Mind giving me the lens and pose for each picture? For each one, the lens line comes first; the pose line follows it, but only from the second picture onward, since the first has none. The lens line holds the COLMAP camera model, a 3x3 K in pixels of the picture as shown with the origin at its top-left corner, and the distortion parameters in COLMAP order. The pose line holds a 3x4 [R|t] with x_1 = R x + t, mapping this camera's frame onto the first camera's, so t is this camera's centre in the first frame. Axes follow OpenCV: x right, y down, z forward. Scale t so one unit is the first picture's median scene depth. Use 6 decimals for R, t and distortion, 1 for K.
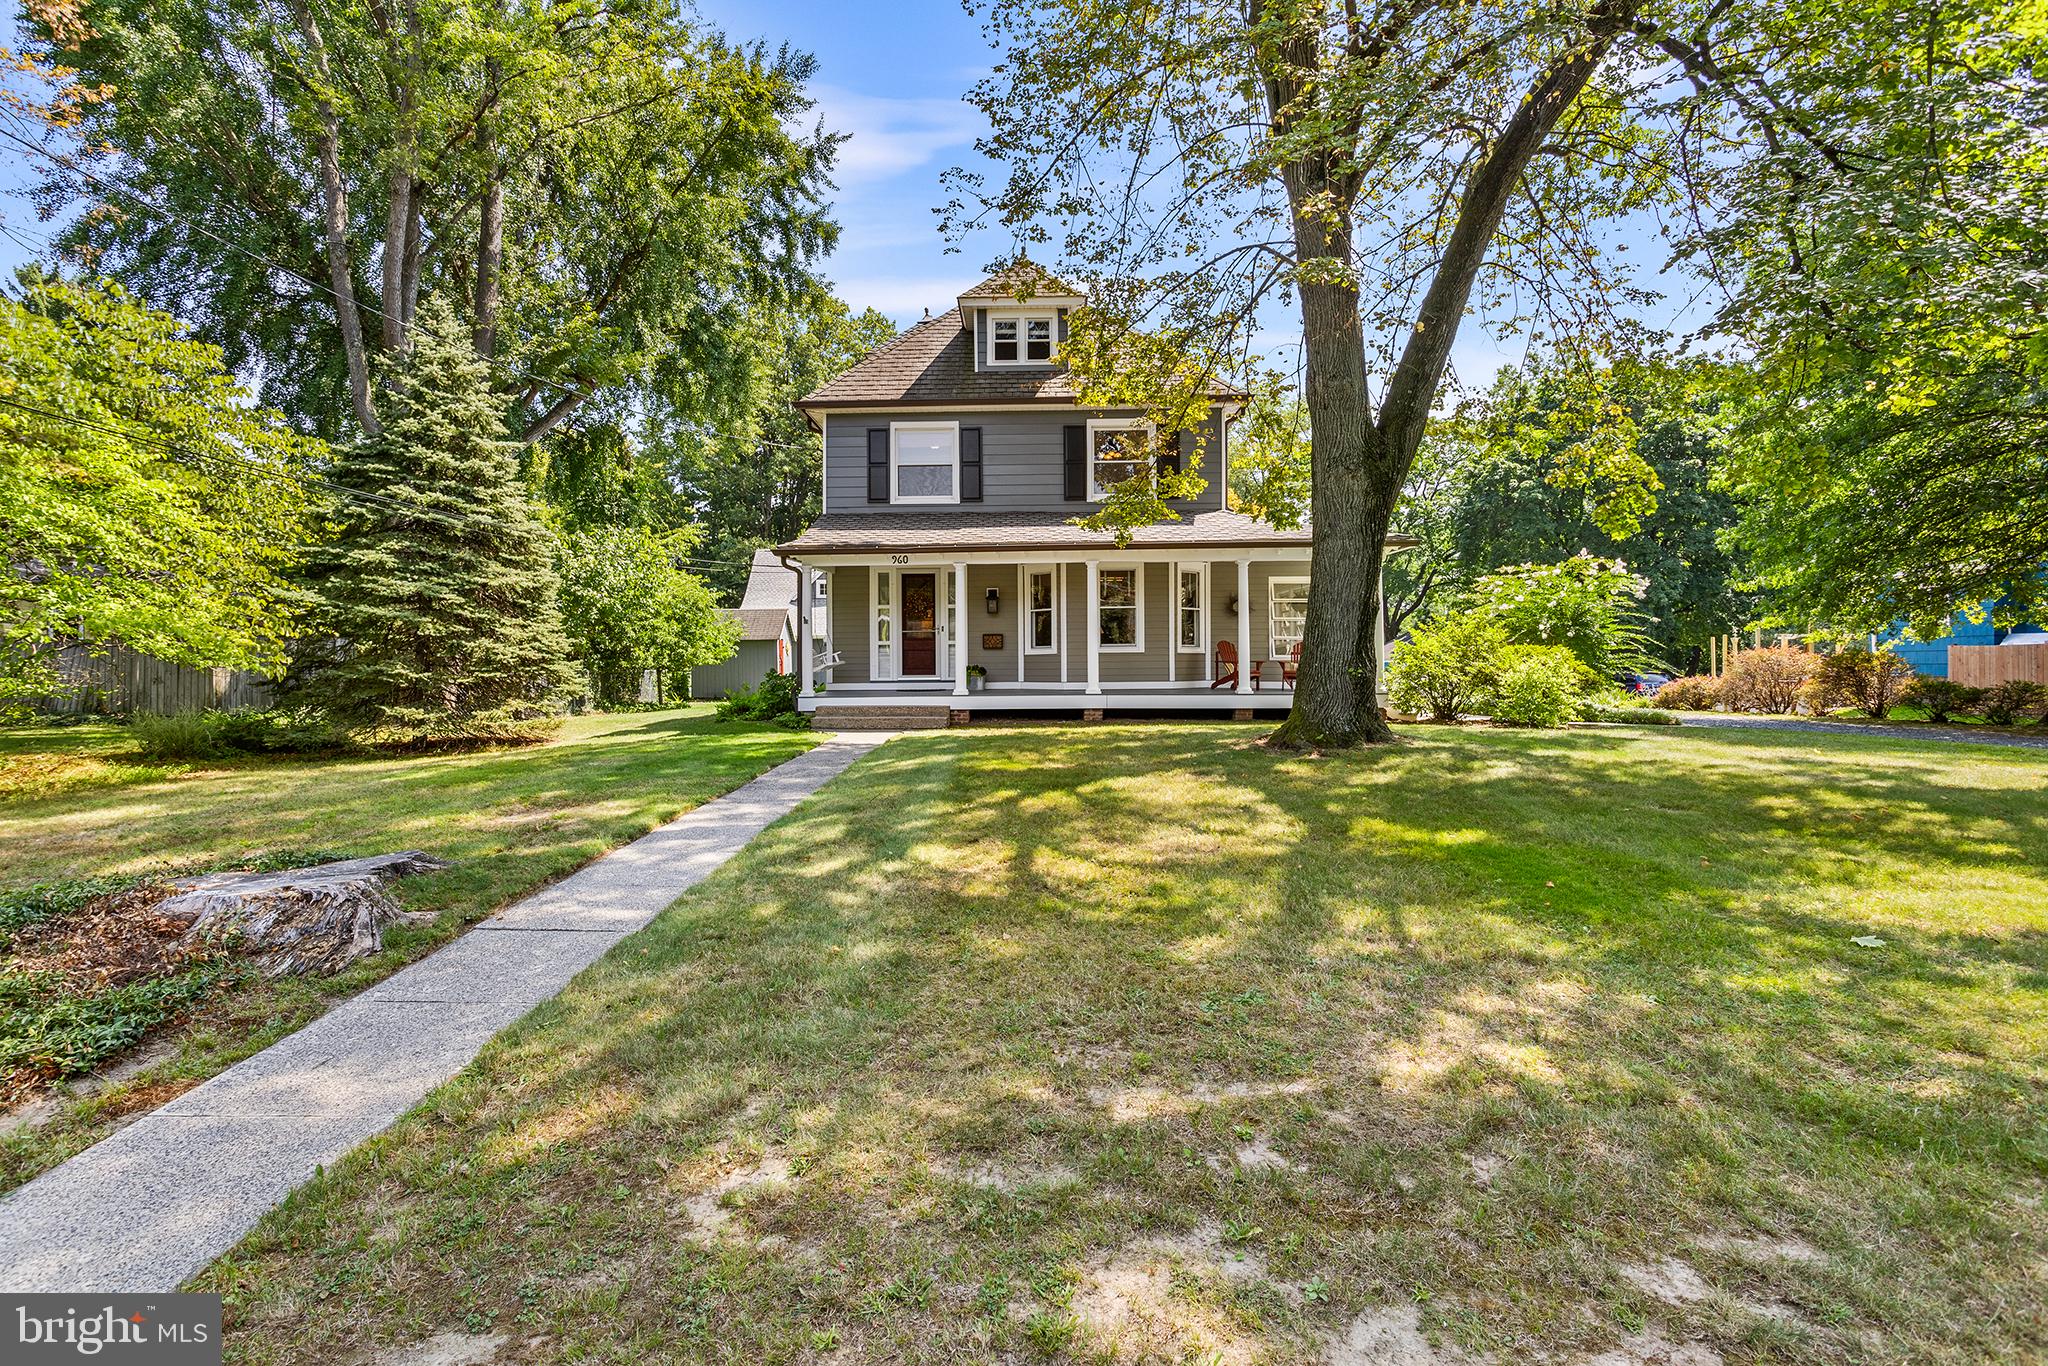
lens RADIAL K [[995.0, 0, 1008.7], [0, 995.0, 664.7], [0, 0, 1]] dist [0.001069, 0.001612]
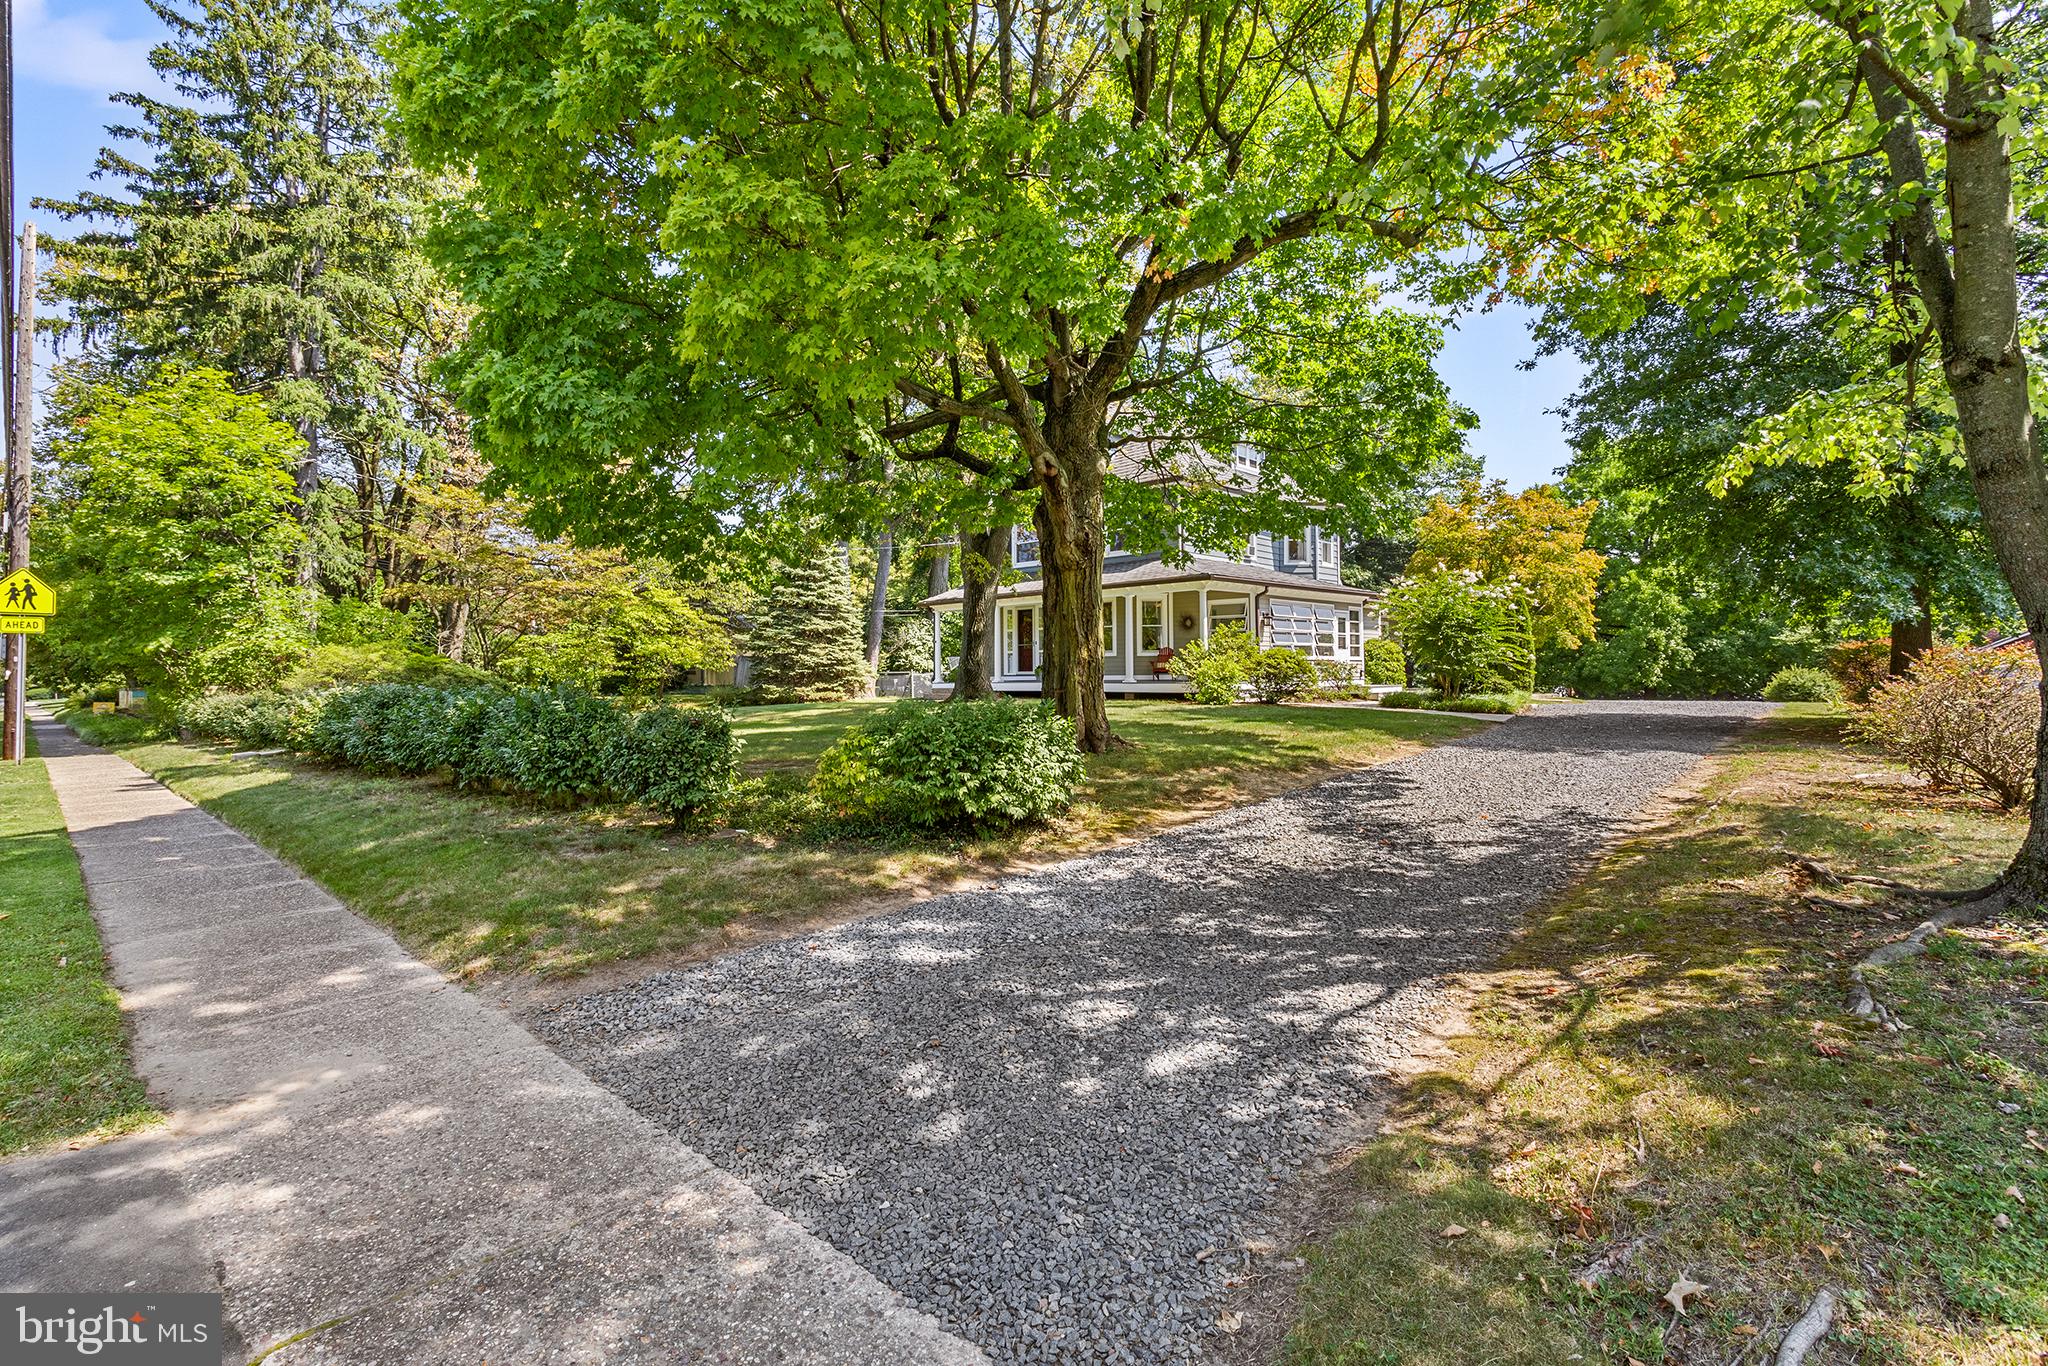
lens RADIAL K [[995.0, 0, 1018.3], [0, 995.0, 676.9], [0, 0, 1]] dist [0.001069, 0.001612]
pose [[0.734136, 0.002094, -0.678999, 1.083103], [0.005885, 0.999938, 0.009446, 0.004523], [0.678976, -0.010930, 0.734079, -0.233374]]
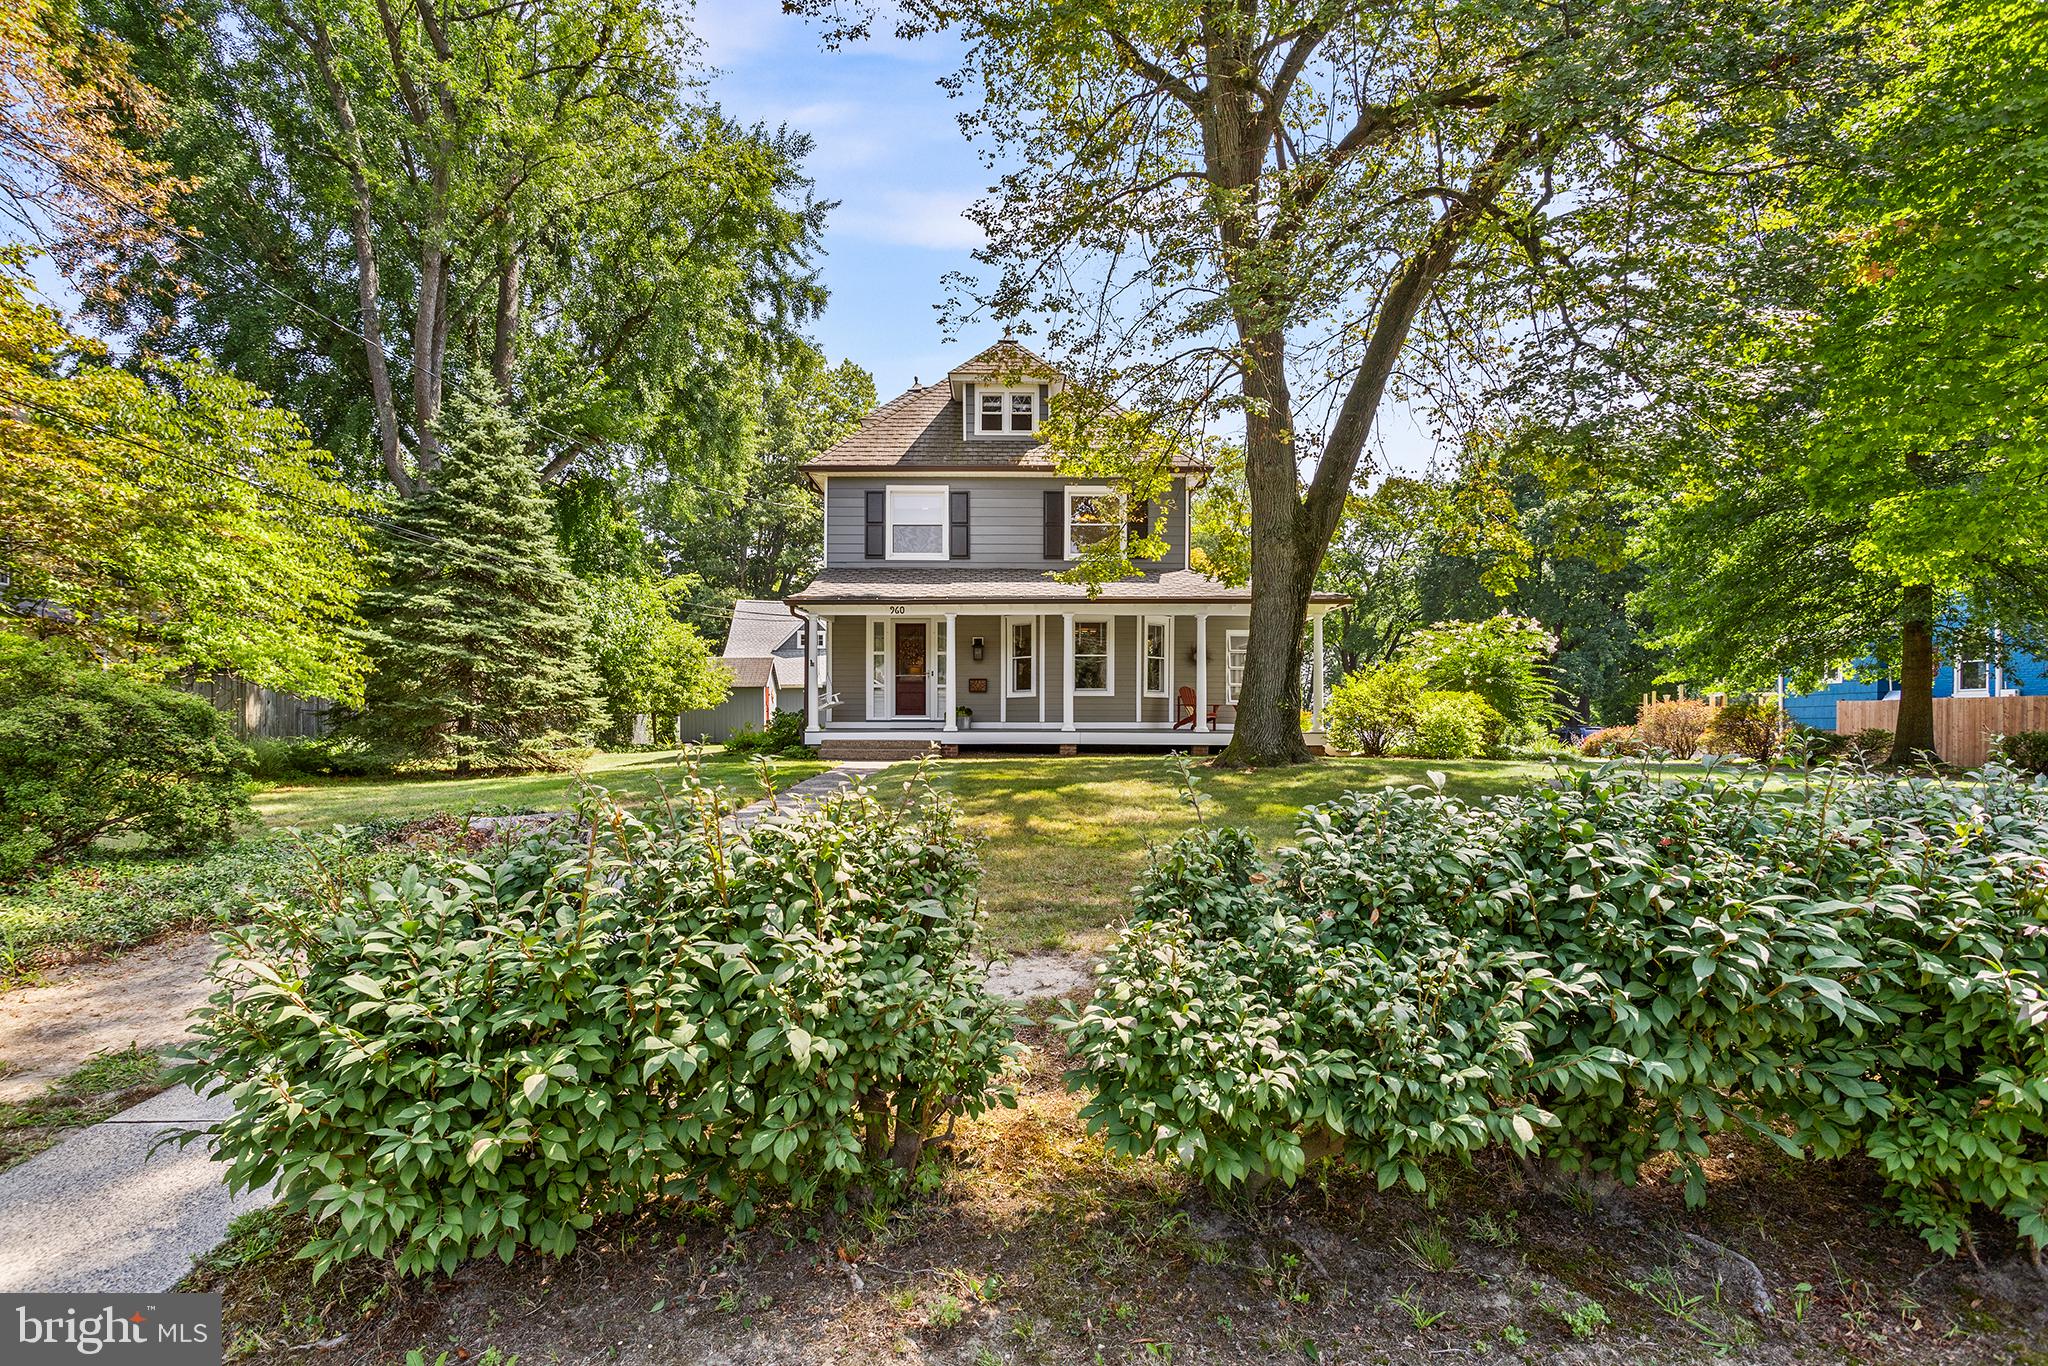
lens RADIAL K [[995.0, 0, 1010.1], [0, 995.0, 722.3], [0, 0, 1]] dist [0.001069, 0.001612]
pose [[0.999555, 0.009624, 0.028240, -0.011686], [-0.009719, 0.999948, 0.003216, 0.014684], [-0.028208, -0.003489, 0.999596, -0.115314]]
